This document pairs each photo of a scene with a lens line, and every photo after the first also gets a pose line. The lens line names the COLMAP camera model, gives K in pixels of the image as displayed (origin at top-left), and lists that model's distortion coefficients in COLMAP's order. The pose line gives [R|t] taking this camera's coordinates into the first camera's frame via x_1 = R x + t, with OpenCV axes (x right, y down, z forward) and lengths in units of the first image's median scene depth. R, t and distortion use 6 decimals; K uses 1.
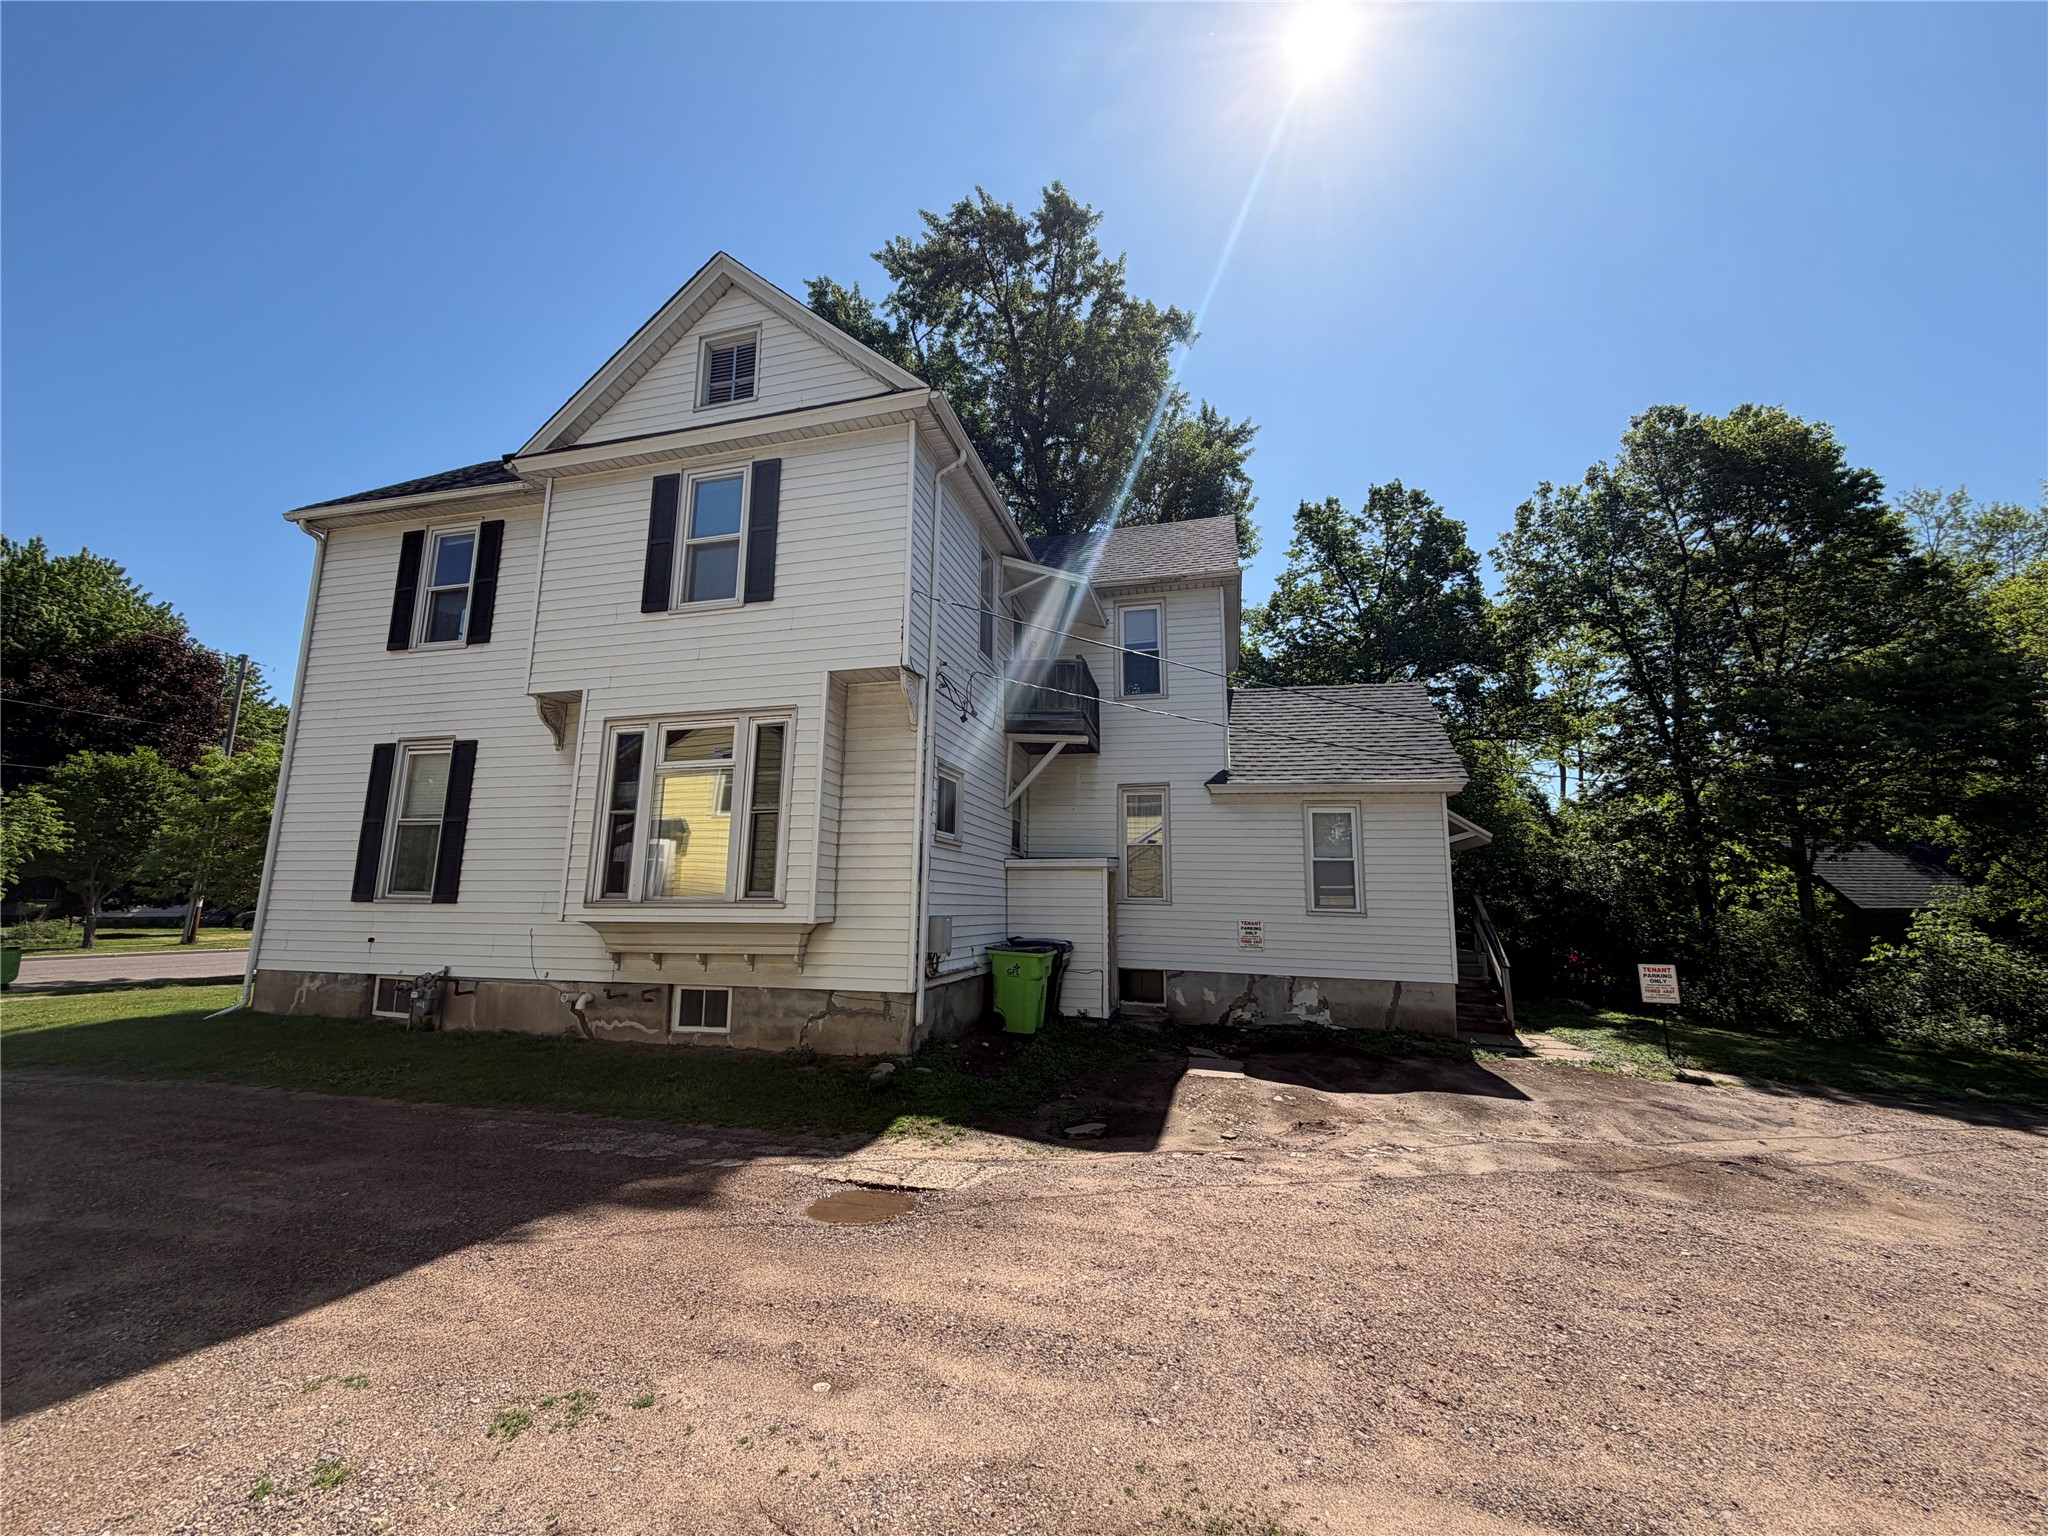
lens RADIAL K [[819.2, 0, 1024.3], [0, 819.2, 770.1], [0, 0, 1]] dist [0.003742, 0.000275]
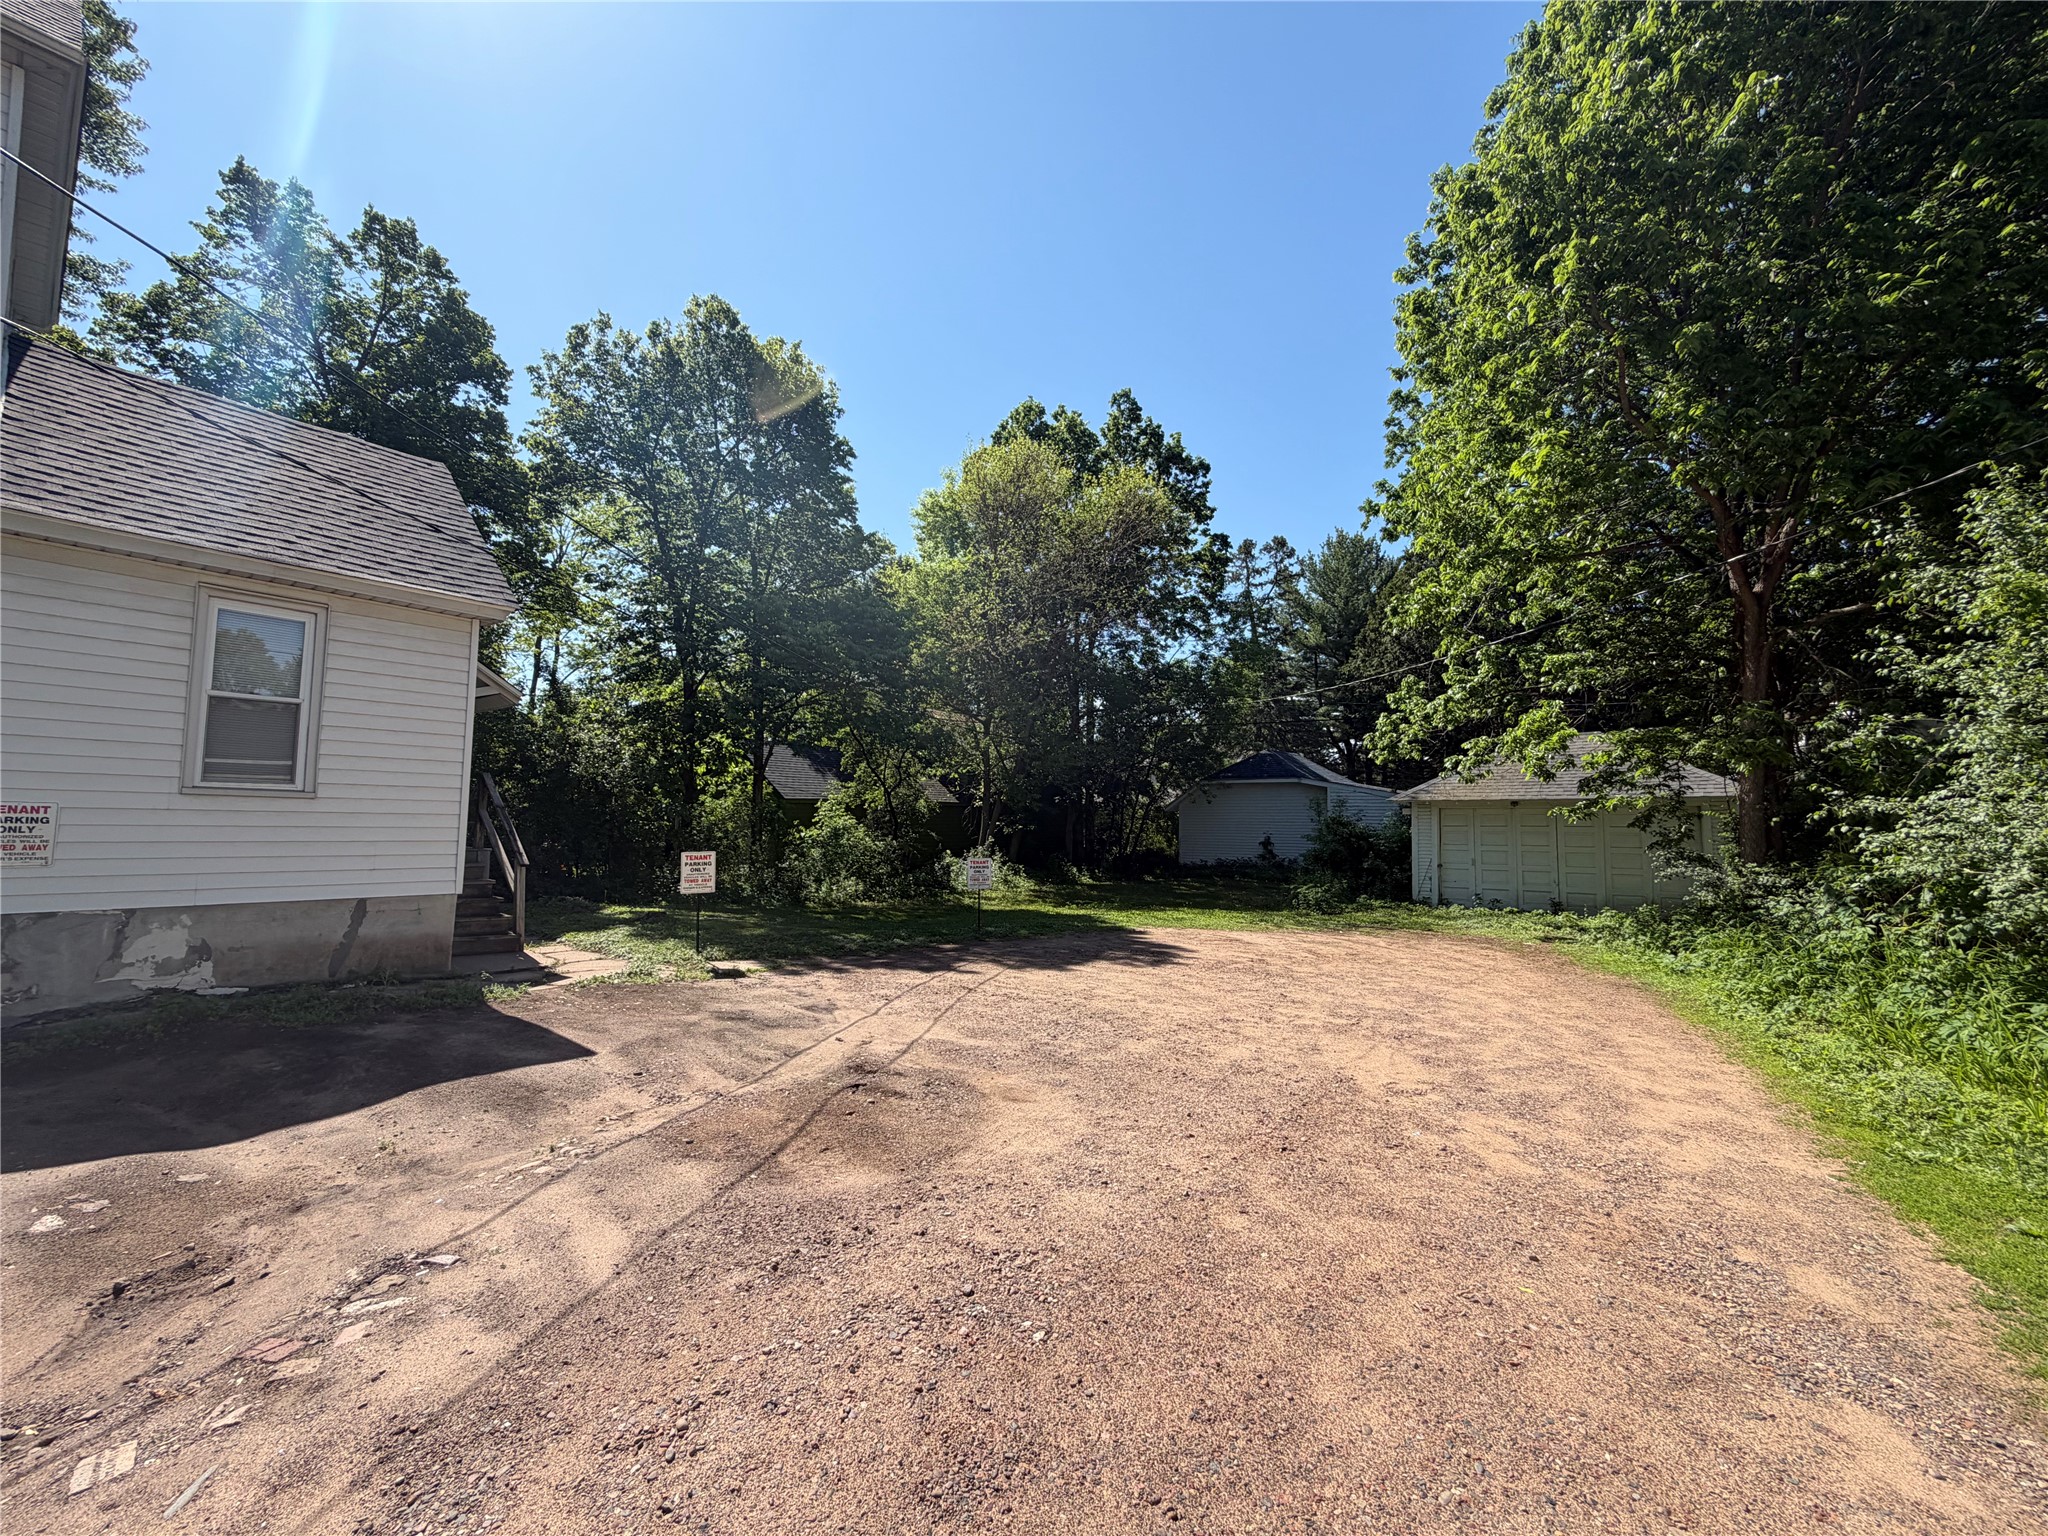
lens RADIAL K [[819.2, 0, 1012.5], [0, 819.2, 762.9], [0, 0, 1]] dist [0.003742, 0.000275]
pose [[0.423268, 0.049806, 0.904635, 0.090023], [-0.155625, 0.987644, 0.018439, 0.064488], [-0.892539, -0.148589, 0.425789, 0.296816]]
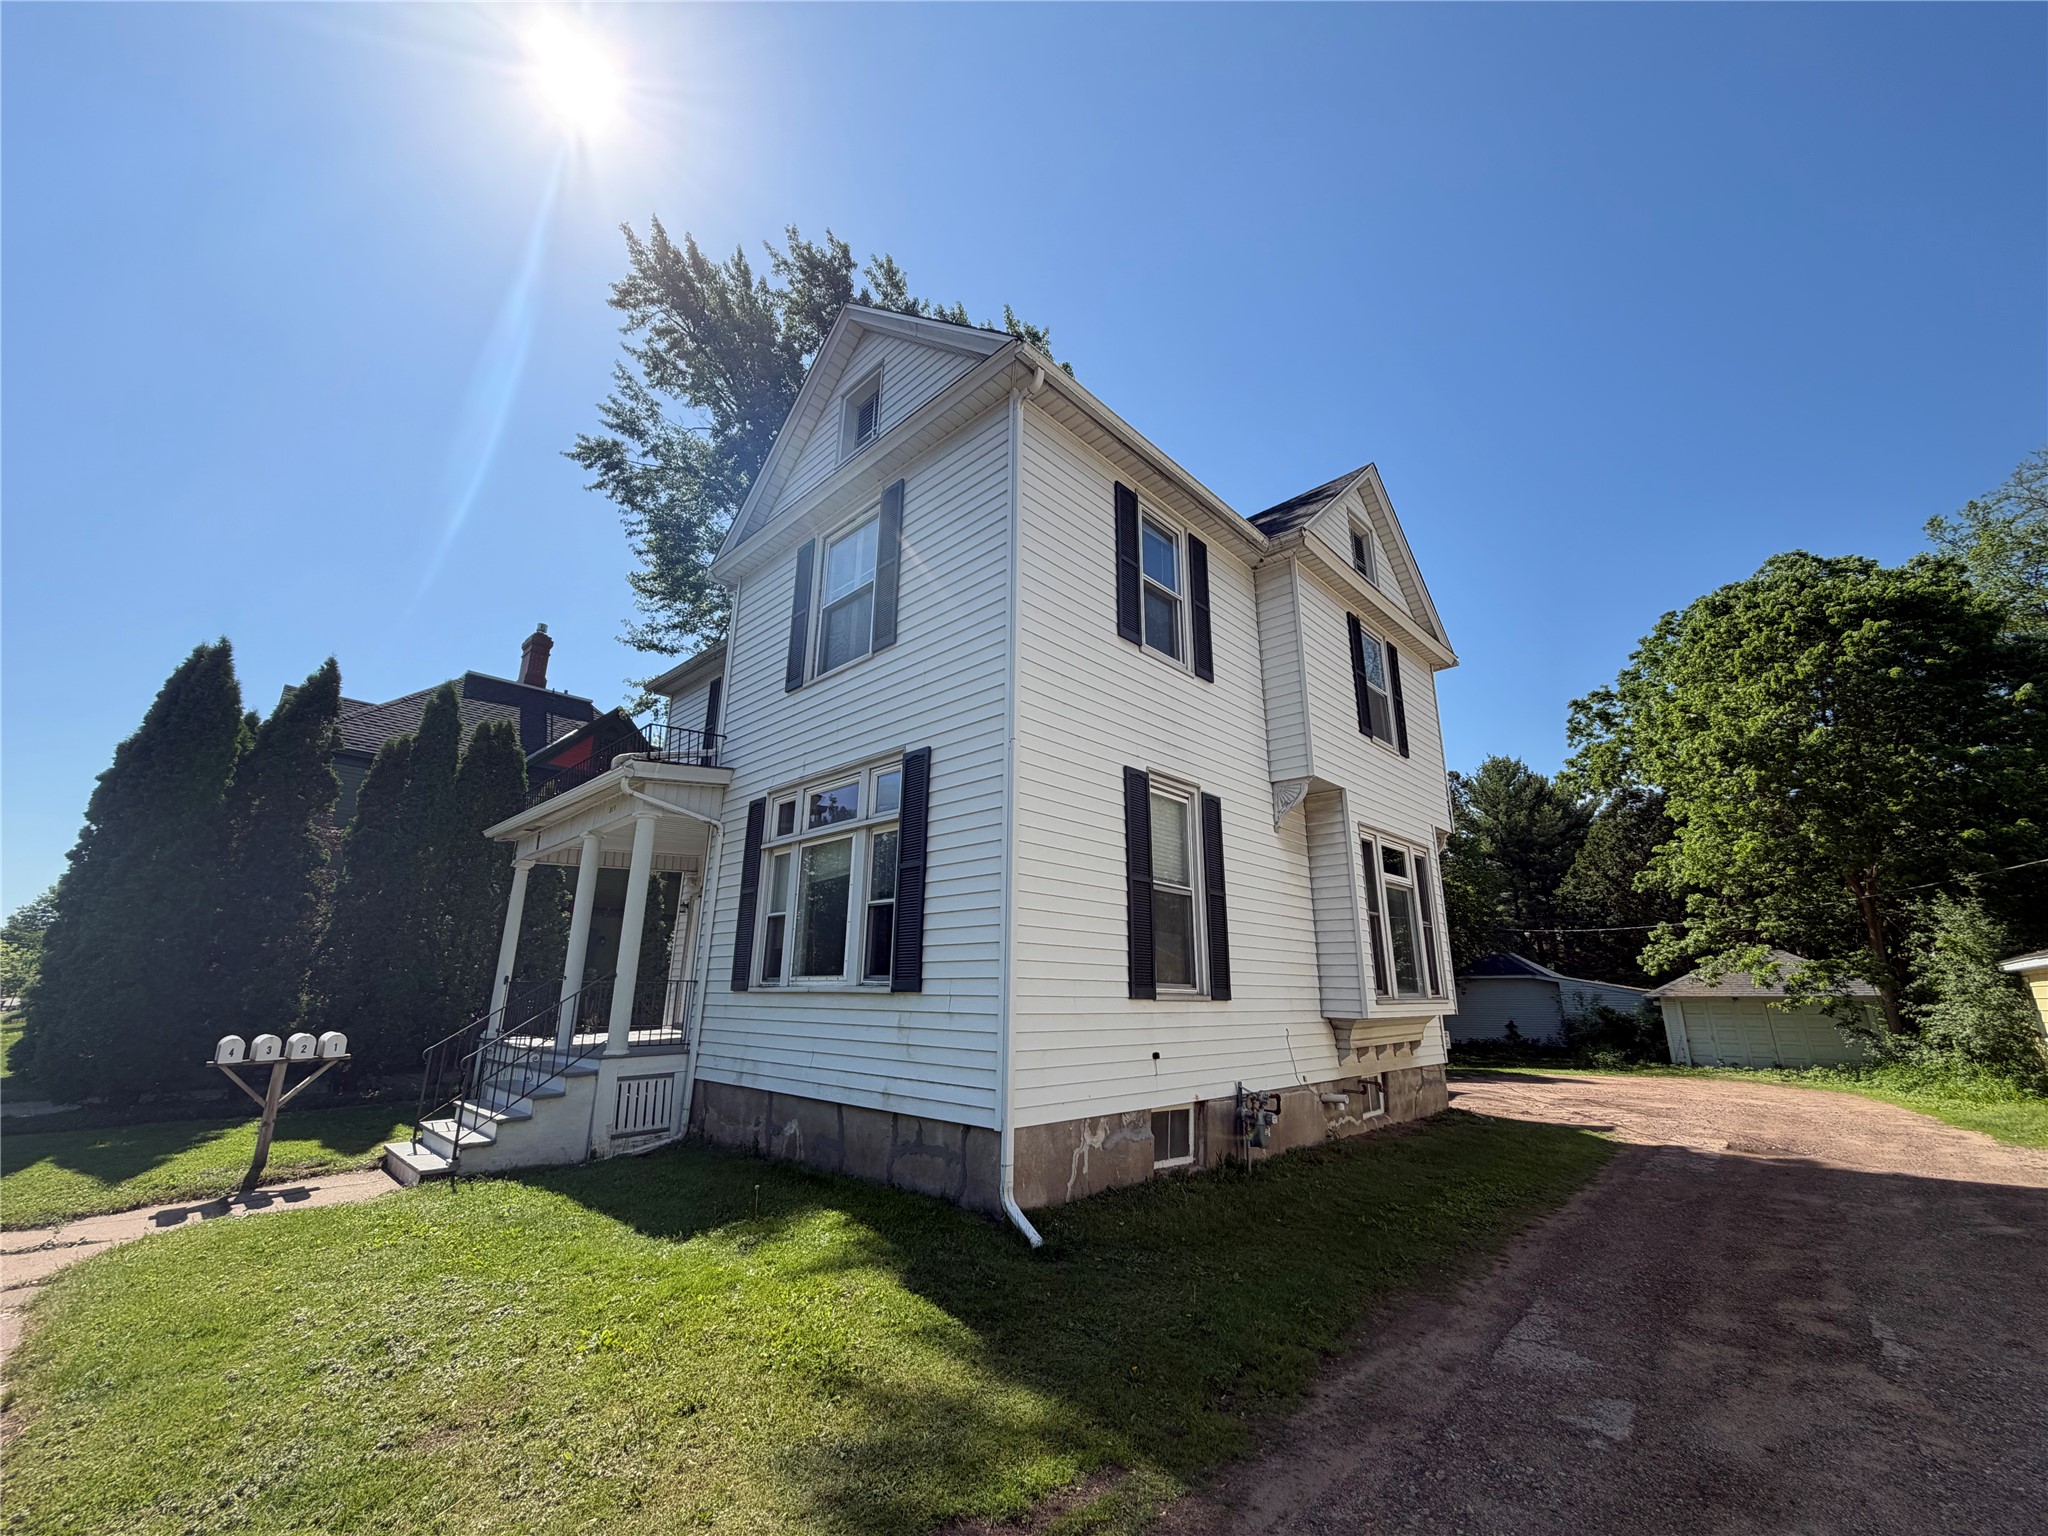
lens RADIAL K [[819.2, 0, 1022.4], [0, 819.2, 764.1], [0, 0, 1]] dist [0.003742, 0.000275]
pose [[0.499752, 0.230099, 0.835046, -1.248754], [-0.147063, 0.972612, -0.179993, 0.092376], [-0.853592, -0.032852, 0.519905, 0.631117]]
